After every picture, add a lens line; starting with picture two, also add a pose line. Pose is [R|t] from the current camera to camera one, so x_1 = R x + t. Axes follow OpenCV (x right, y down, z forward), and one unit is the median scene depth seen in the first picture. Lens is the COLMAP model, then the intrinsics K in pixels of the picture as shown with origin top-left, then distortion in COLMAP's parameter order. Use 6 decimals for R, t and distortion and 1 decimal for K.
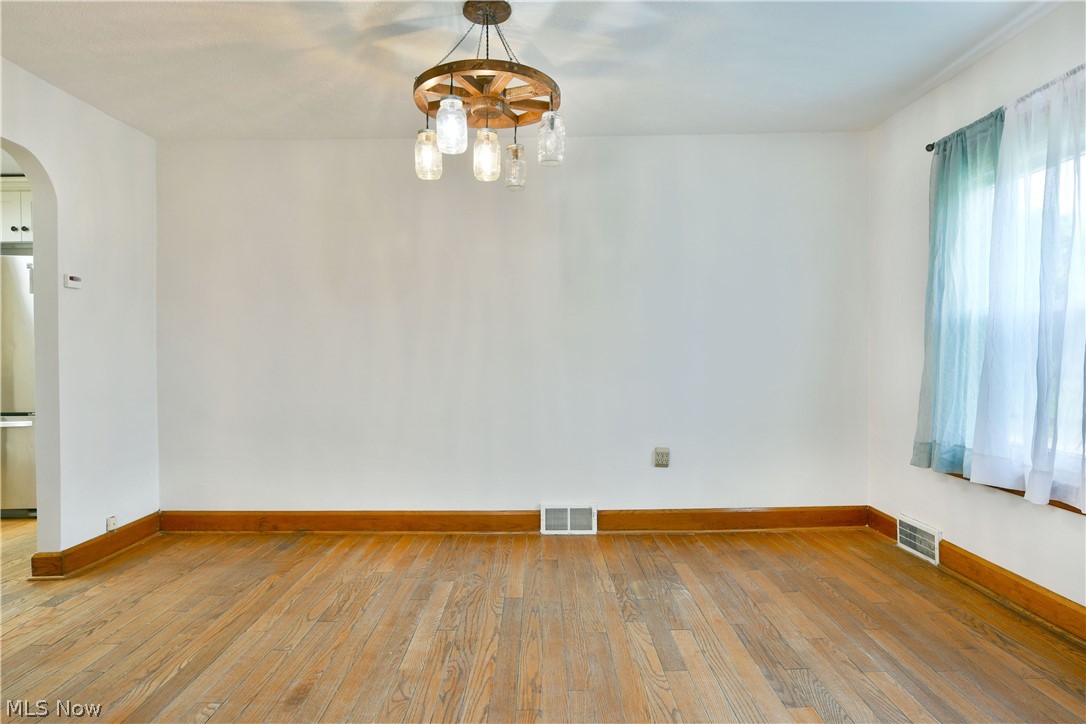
lens RADIAL K [[649.1, 0, 537.8], [0, 649.1, 338.5], [0, 0, 1]] dist [-0.008082, -0.004826]
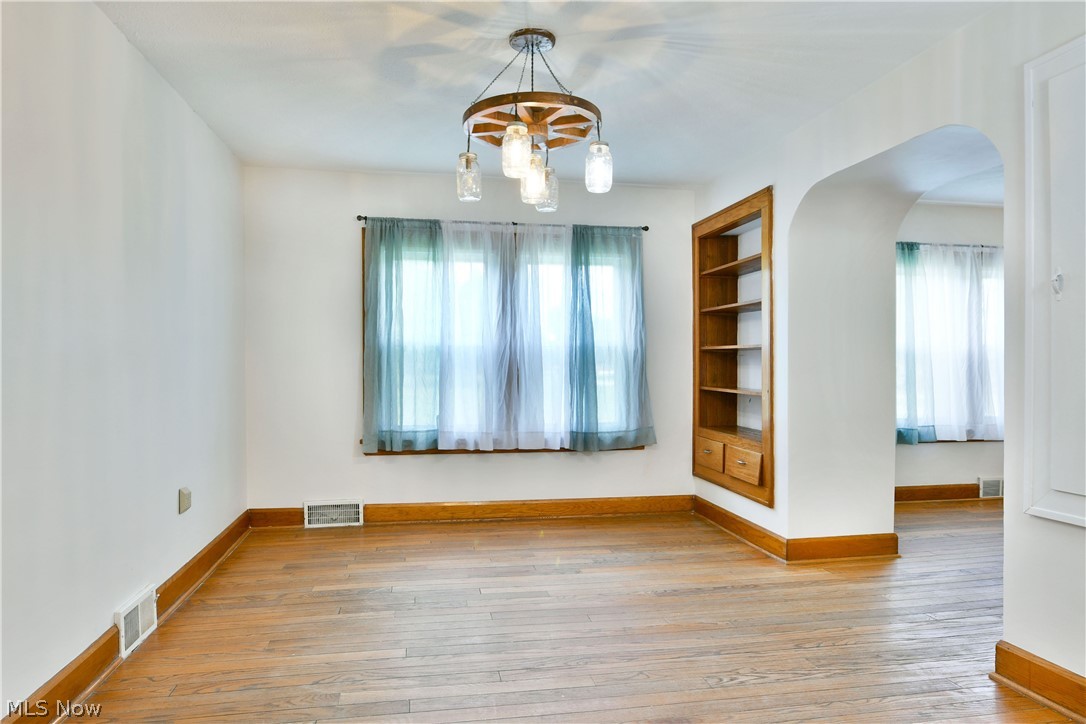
lens RADIAL K [[665.7, 0, 541.1], [0, 665.7, 369.1], [0, 0, 1]] dist [-0.015721, -0.001826]
pose [[-0.178776, 0.004795, 0.983878, -0.860969], [-0.024663, 0.999652, -0.009353, 0.025123], [-0.983581, -0.025937, -0.178596, 0.909638]]
